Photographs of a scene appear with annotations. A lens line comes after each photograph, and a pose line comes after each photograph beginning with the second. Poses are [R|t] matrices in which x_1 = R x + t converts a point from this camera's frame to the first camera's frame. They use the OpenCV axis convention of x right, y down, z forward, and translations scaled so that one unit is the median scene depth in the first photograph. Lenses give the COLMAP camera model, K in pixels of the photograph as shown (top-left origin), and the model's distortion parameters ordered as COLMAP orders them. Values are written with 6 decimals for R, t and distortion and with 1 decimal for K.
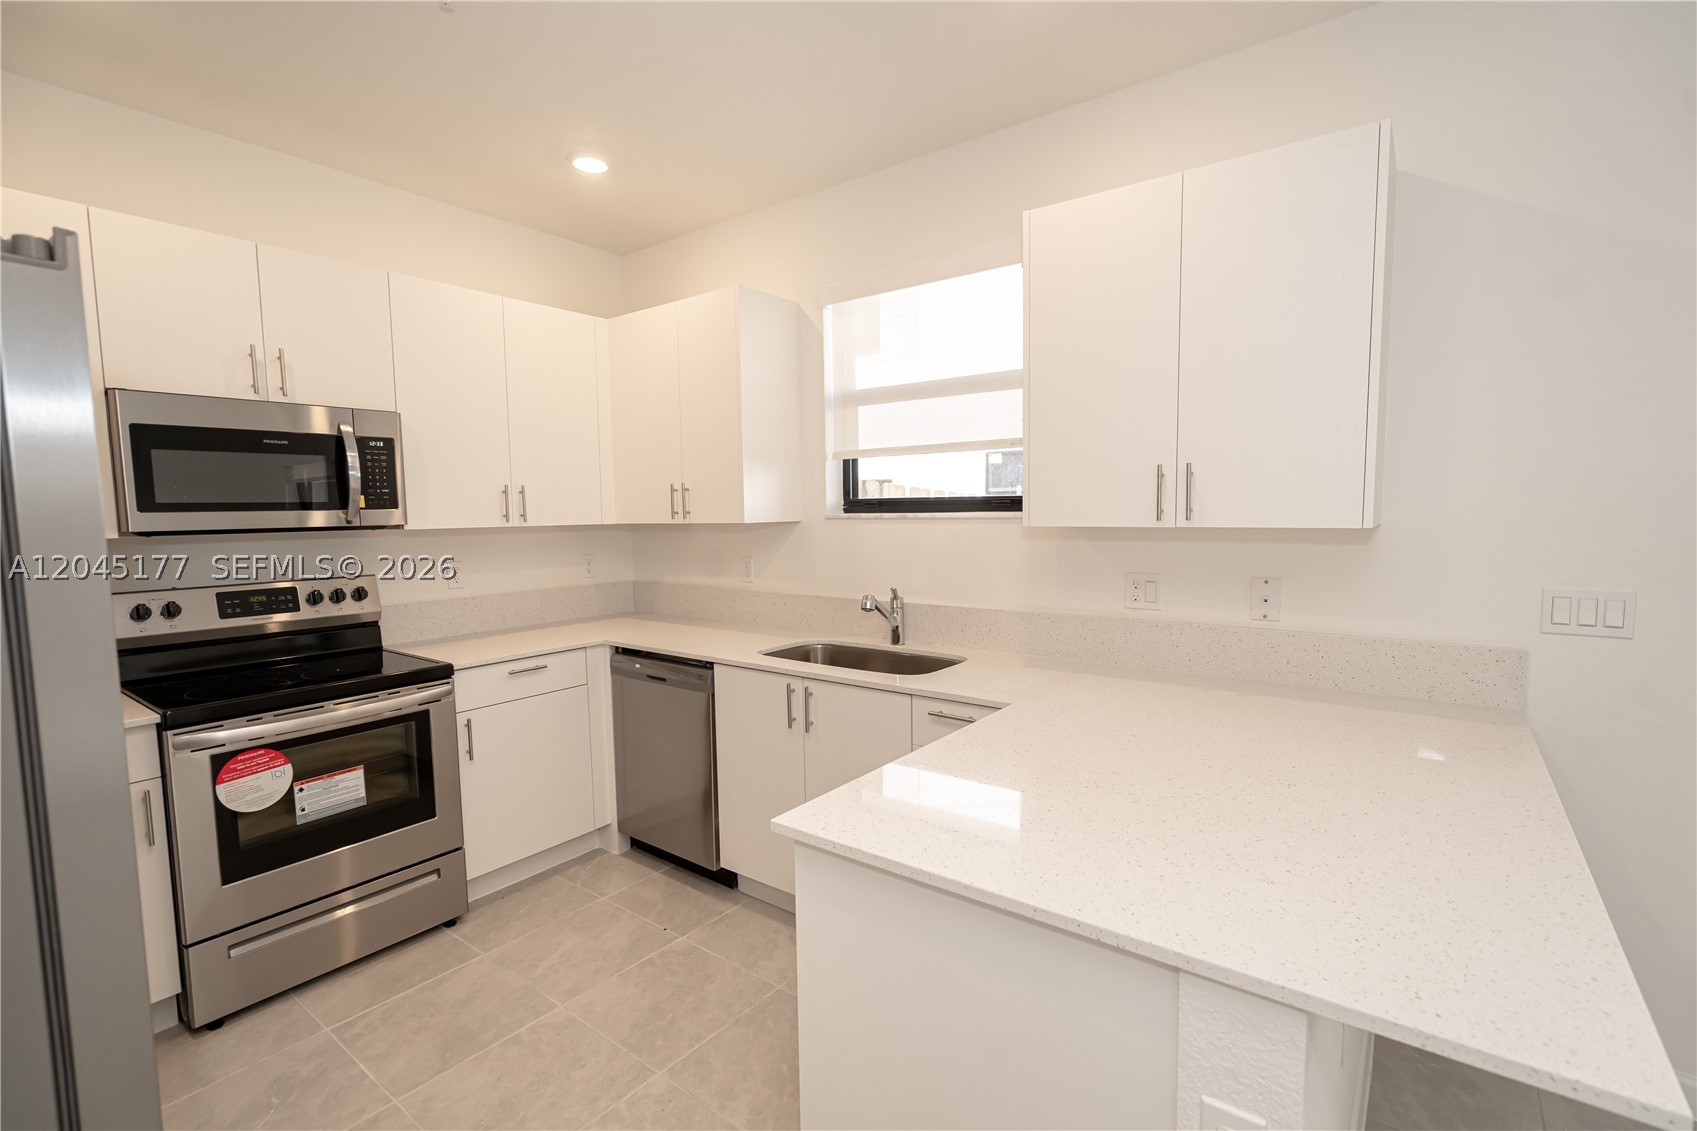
lens RADIAL K [[774.4, 0, 852.6], [0, 774.4, 570.0], [0, 0, 1]] dist [-0.002186, 0.000905]
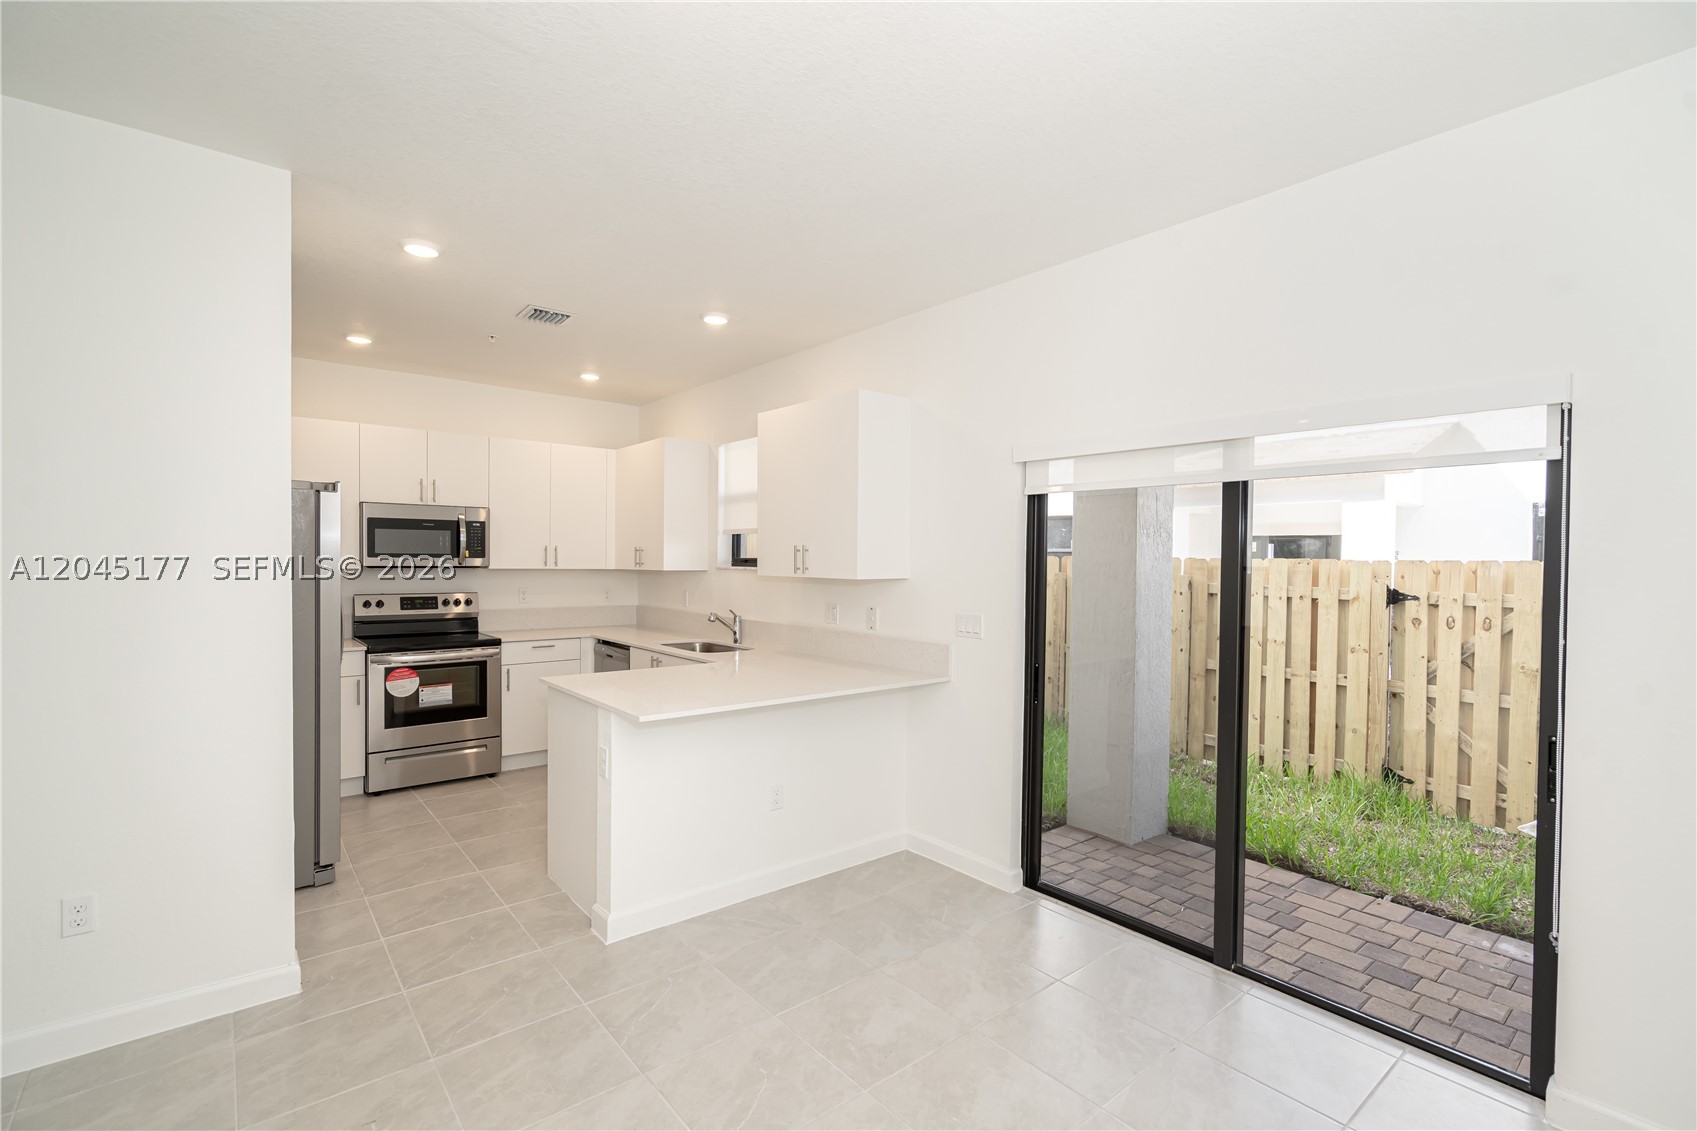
lens RADIAL K [[774.4, 0, 852.6], [0, 774.4, 570.0], [0, 0, 1]] dist [-0.002186, 0.000905]
pose [[0.973645, 0.027174, -0.226446, 0.782434], [-0.042343, 0.997153, -0.062400, 0.034967], [0.224106, 0.070344, 0.972023, -0.705023]]
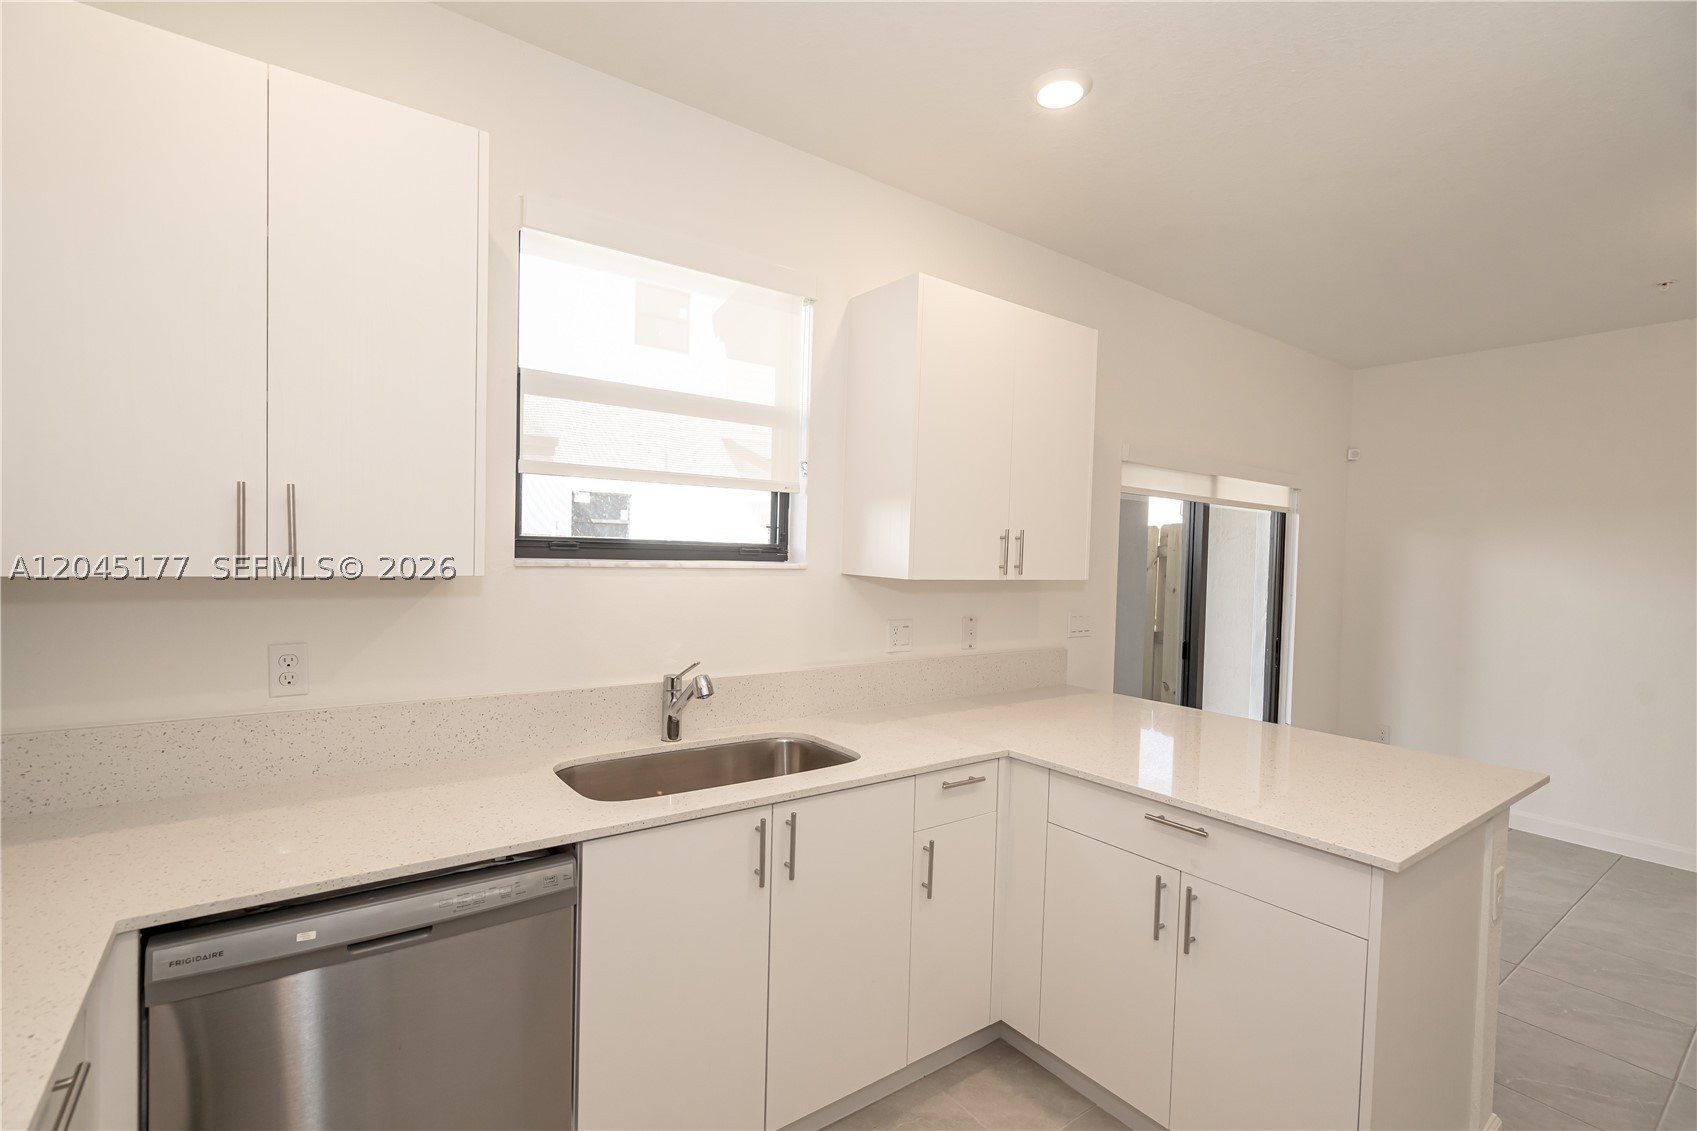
lens RADIAL K [[774.4, 0, 852.6], [0, 774.4, 570.0], [0, 0, 1]] dist [-0.002186, 0.000905]
pose [[0.273874, 0.000060, 0.961766, -0.682453], [0.047834, 0.998762, -0.013684, -0.052841], [-0.960575, 0.049753, 0.273532, 0.712276]]
